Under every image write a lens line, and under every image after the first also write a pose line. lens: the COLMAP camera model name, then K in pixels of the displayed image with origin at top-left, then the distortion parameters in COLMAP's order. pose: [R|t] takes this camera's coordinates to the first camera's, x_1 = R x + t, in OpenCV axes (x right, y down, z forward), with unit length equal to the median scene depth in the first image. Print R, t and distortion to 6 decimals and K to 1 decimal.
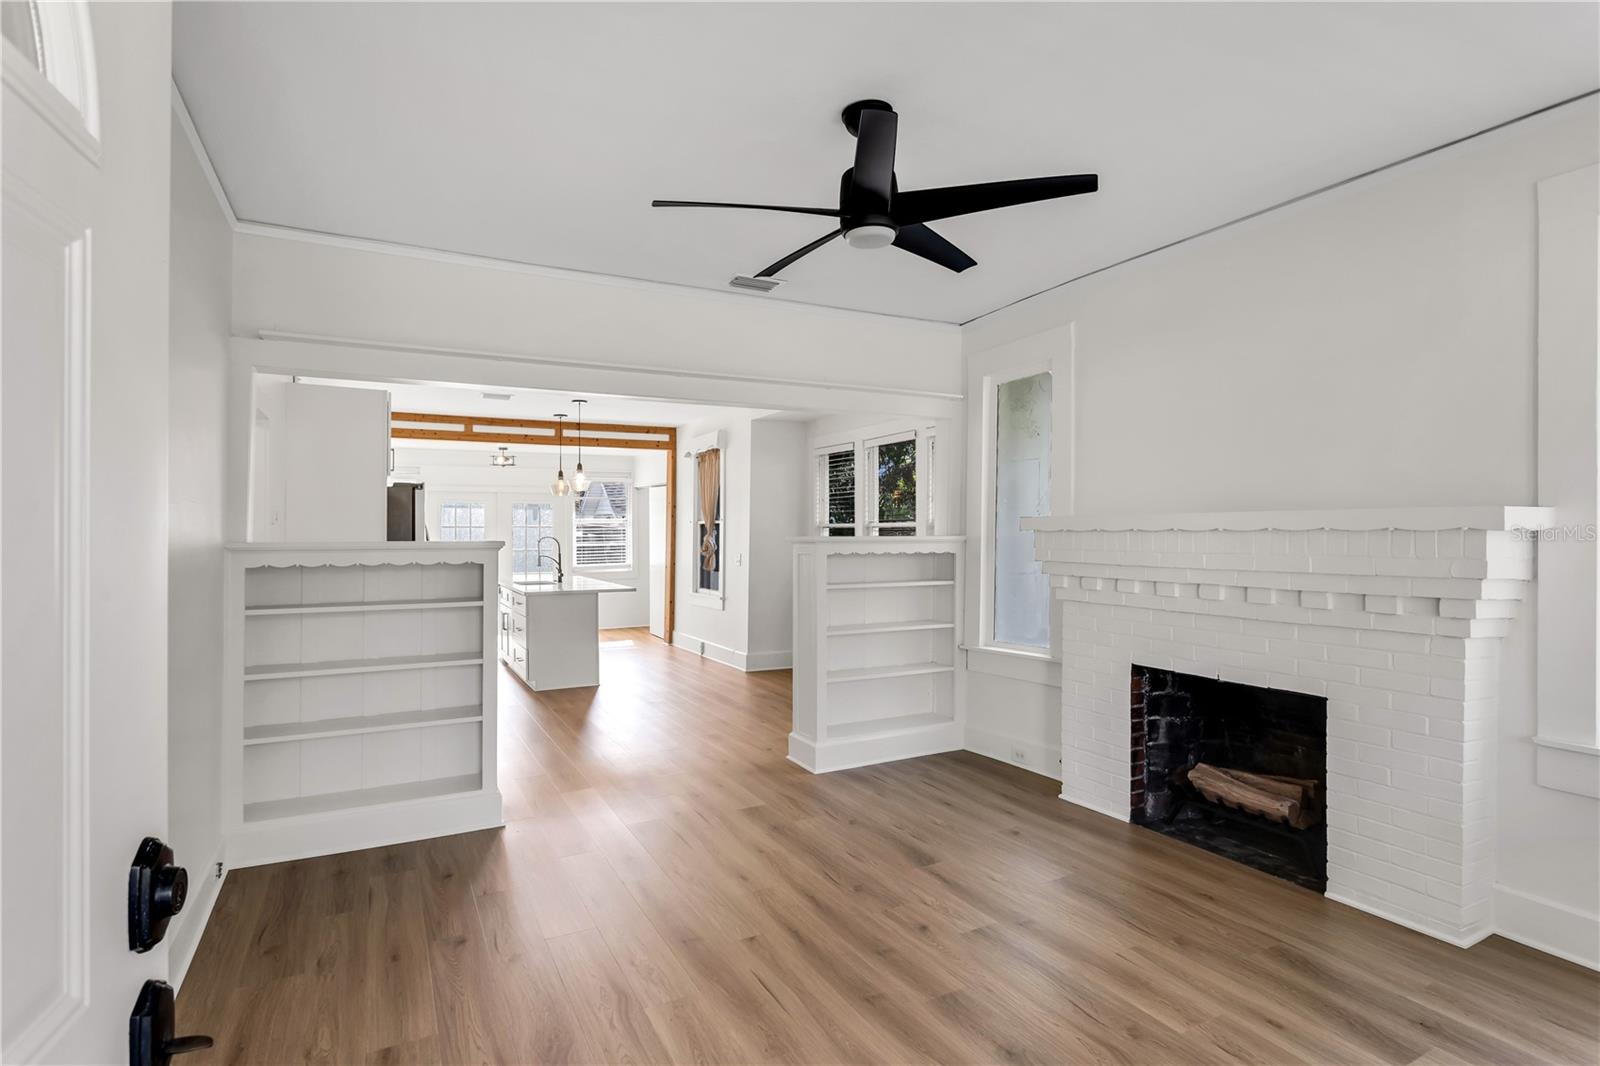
lens RADIAL K [[816.1, 0, 793.3], [0, 816.1, 533.0], [0, 0, 1]] dist [-0.015812, 0.001749]
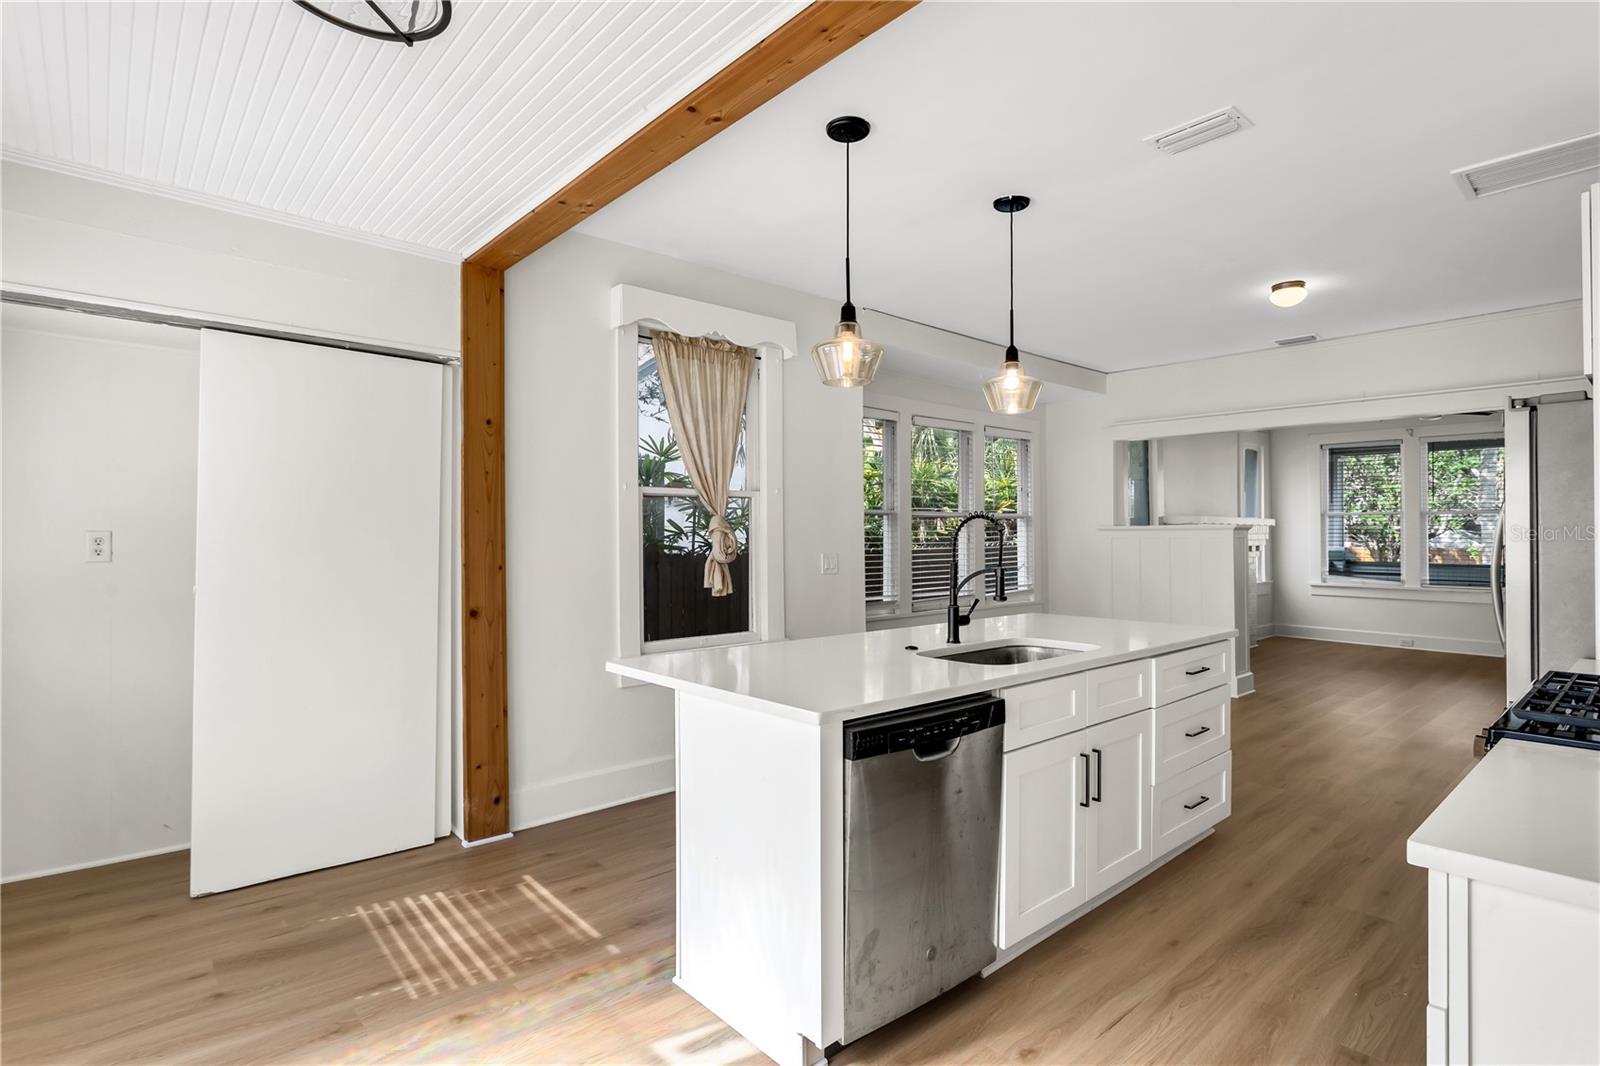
lens RADIAL K [[790.7, 0, 800.0], [0, 790.7, 533.0], [0, 0, 1]] dist [-0.004065, -0.000102]
pose [[-0.247254, 0.006671, 0.968928, -1.019620], [0.002981, 0.999977, -0.006124, 0.023876], [-0.968946, 0.001374, -0.247269, 1.935161]]
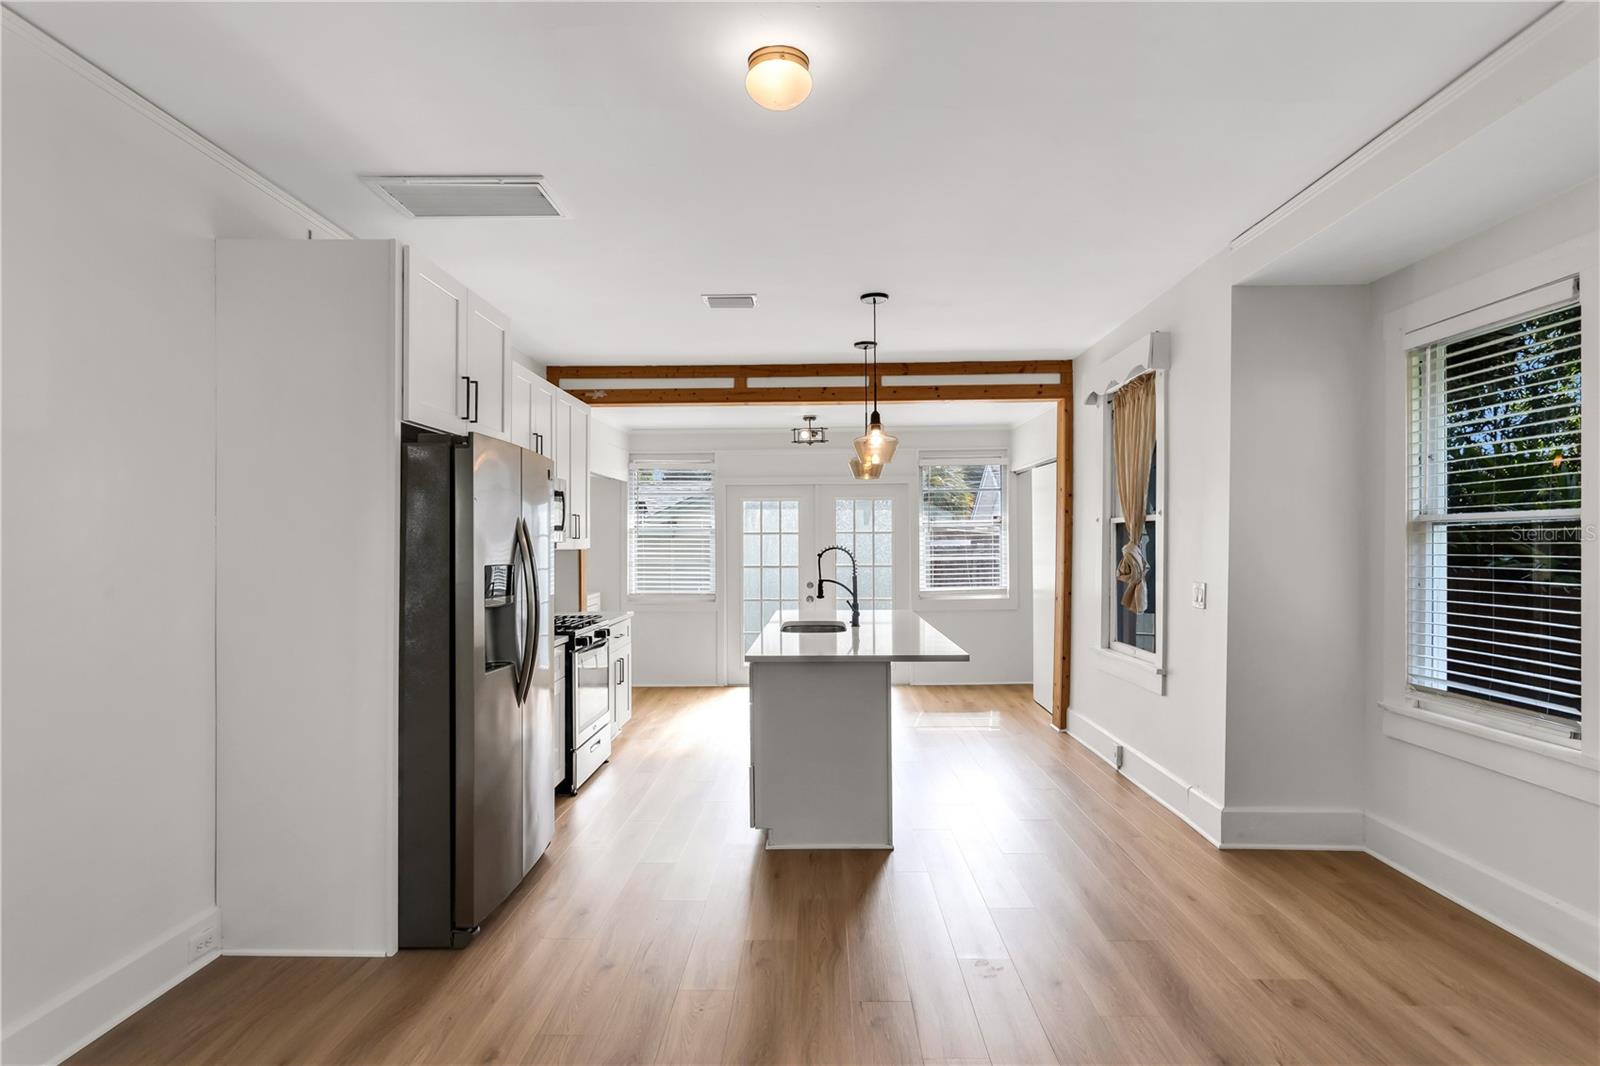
lens RADIAL K [[812.3, 0, 801.1], [0, 812.3, 542.7], [0, 0, 1]] dist [-0.000636, 0.000263]
pose [[0.879241, -0.003034, -0.476368, -0.076668], [0.003347, 0.999994, -0.000192, 0.002079], [0.476366, -0.001425, 0.879246, 0.799108]]
